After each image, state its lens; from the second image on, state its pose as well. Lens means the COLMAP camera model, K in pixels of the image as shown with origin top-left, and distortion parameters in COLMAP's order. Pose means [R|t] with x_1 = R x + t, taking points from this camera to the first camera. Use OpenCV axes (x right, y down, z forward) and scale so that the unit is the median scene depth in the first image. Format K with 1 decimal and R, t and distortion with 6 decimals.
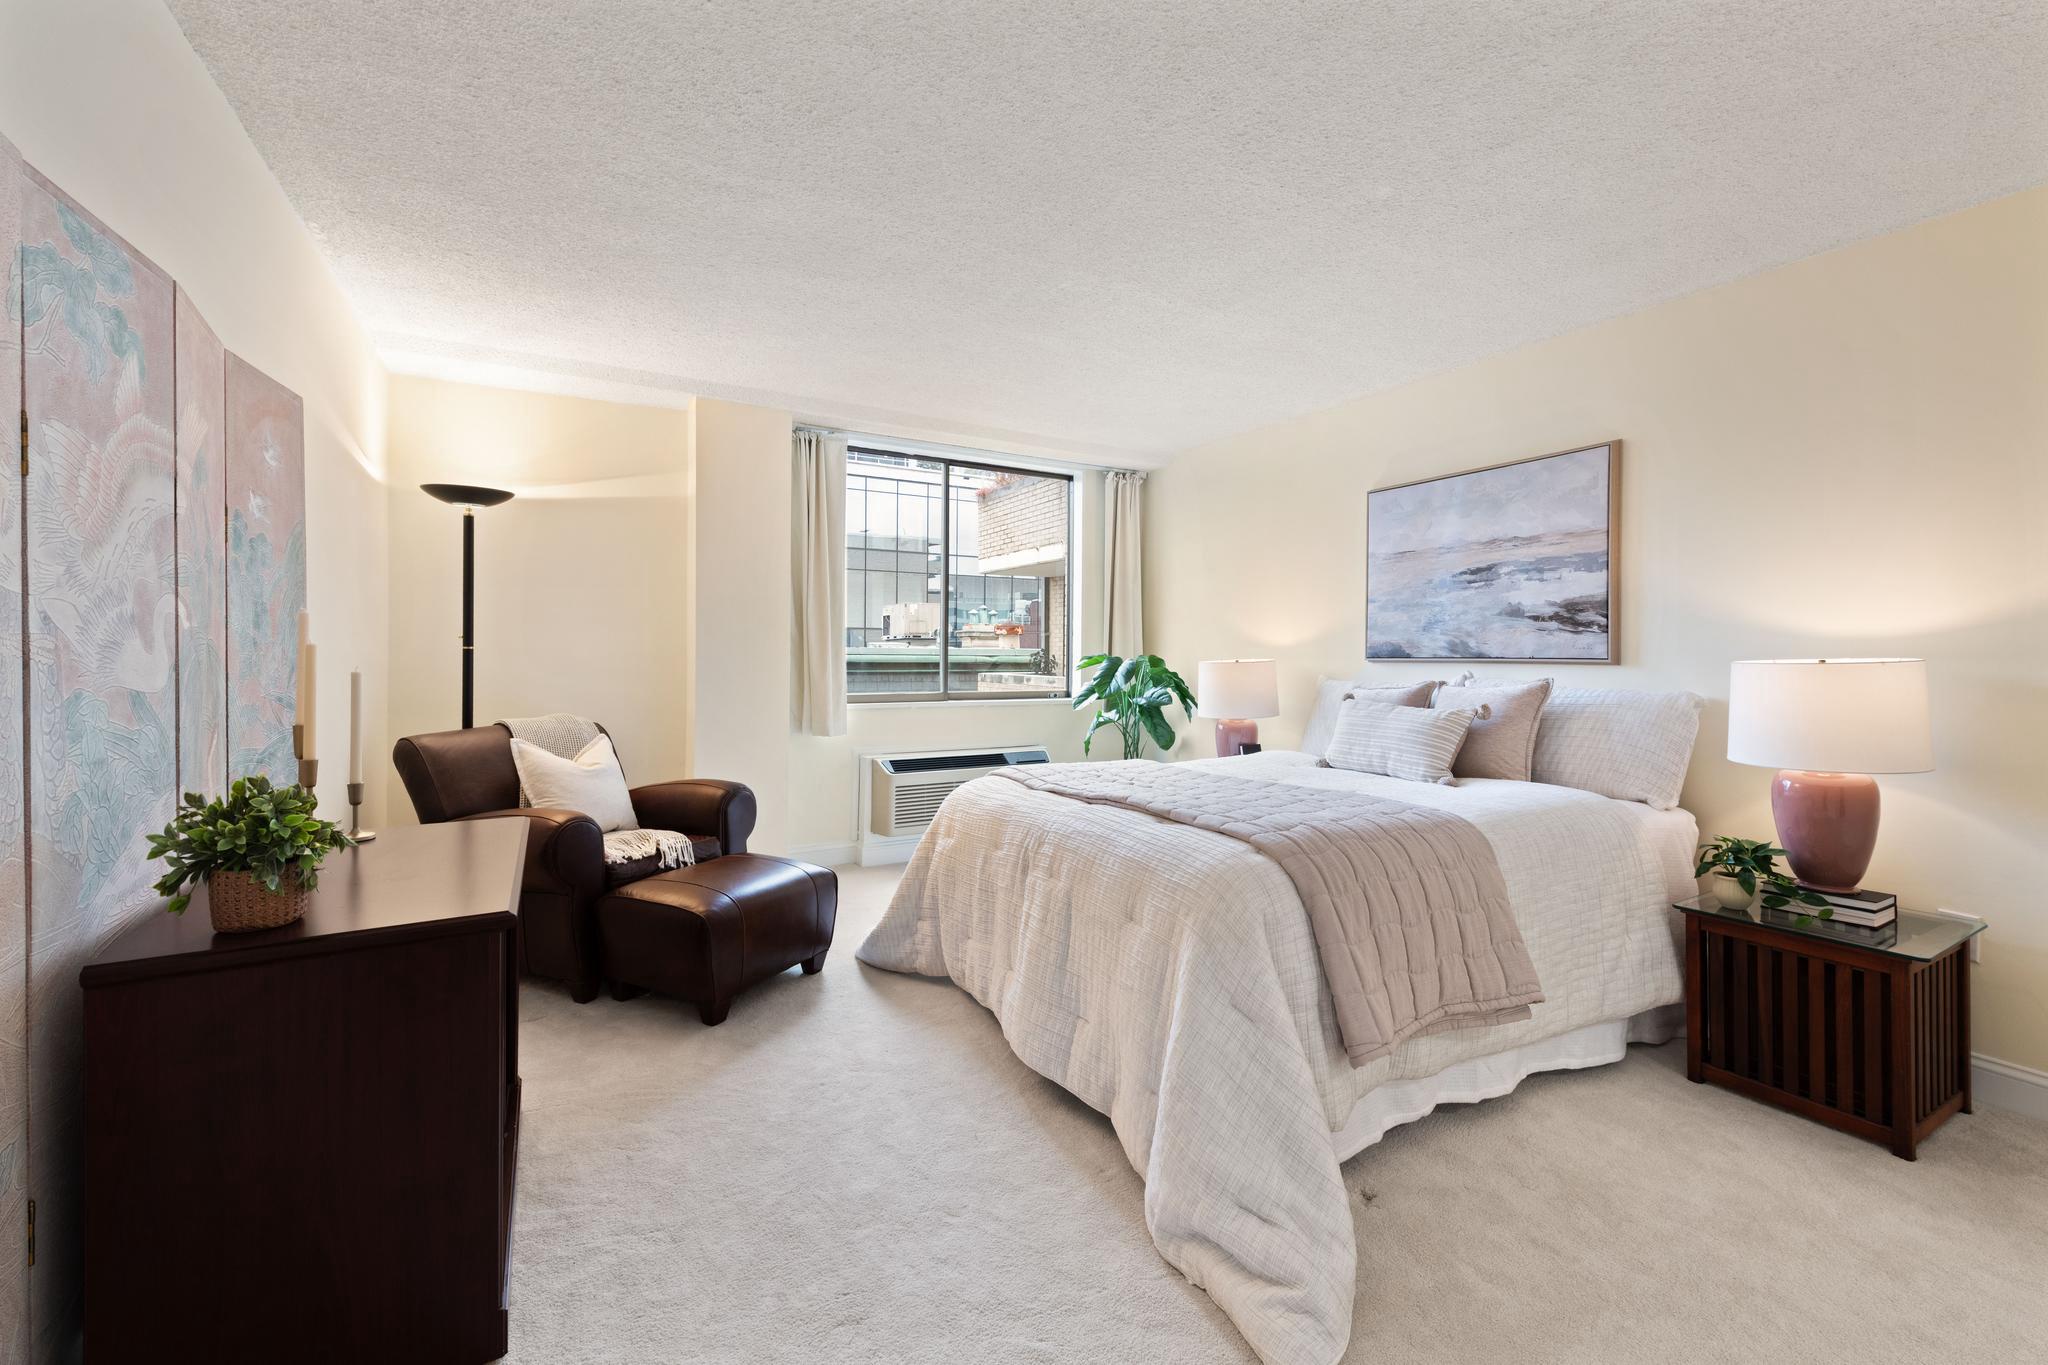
lens RADIAL K [[828.0, 0, 1010.5], [0, 828.0, 652.2], [0, 0, 1]] dist [0.013658, -0.004499]
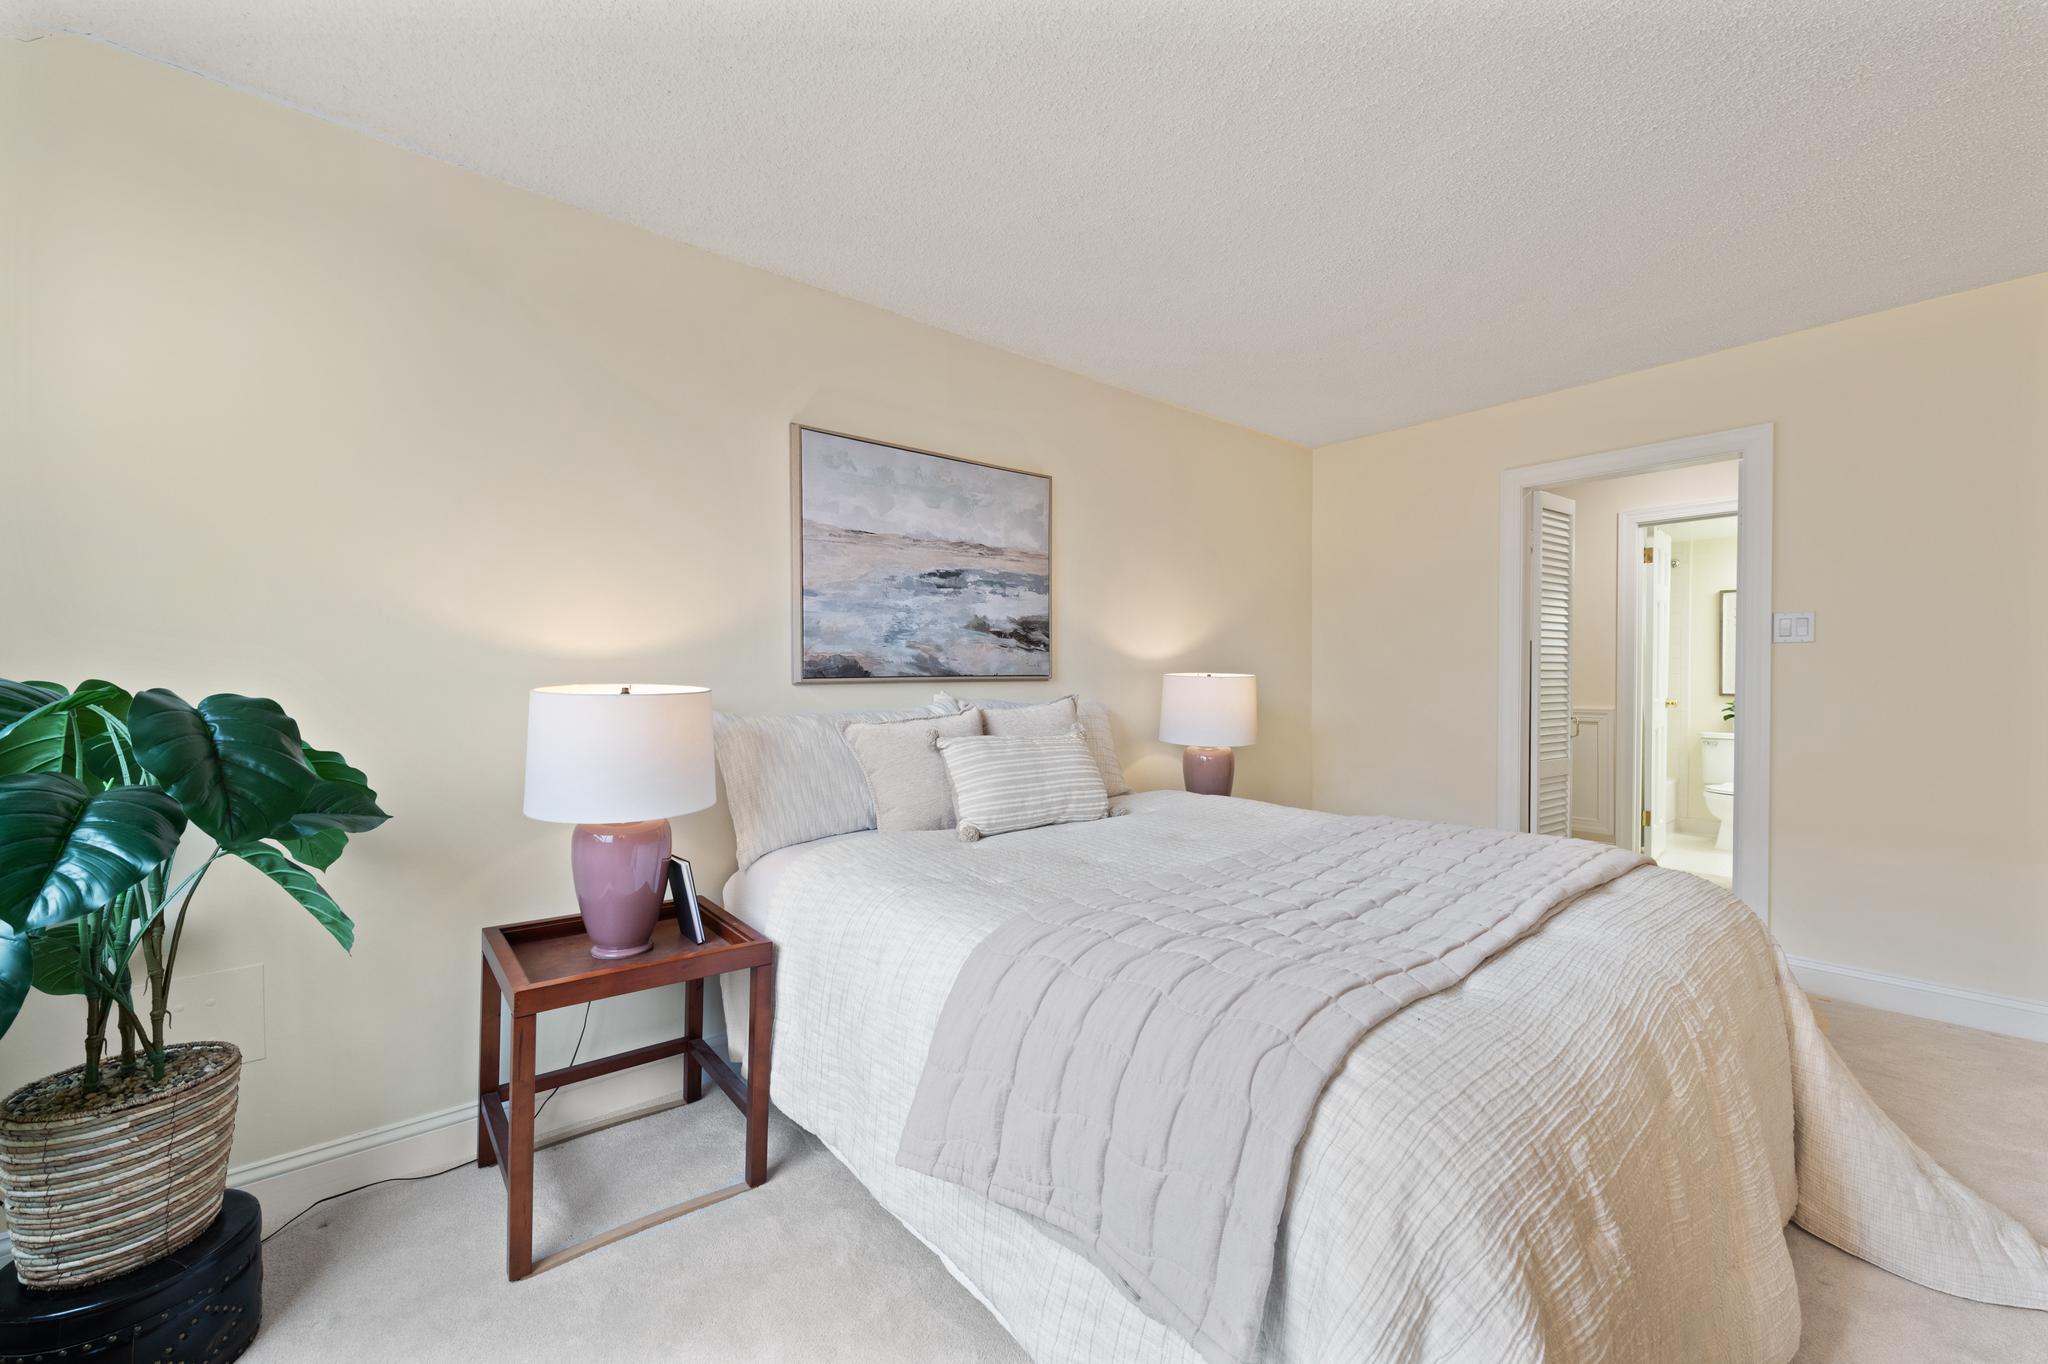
lens RADIAL K [[828.0, 0, 1025.2], [0, 828.0, 678.4], [0, 0, 1]] dist [0.013658, -0.004499]
pose [[-0.235802, -0.016768, 0.971656, -0.300298], [-0.003476, 0.999859, 0.016411, -0.005142], [-0.971795, 0.000492, -0.235827, 1.164348]]
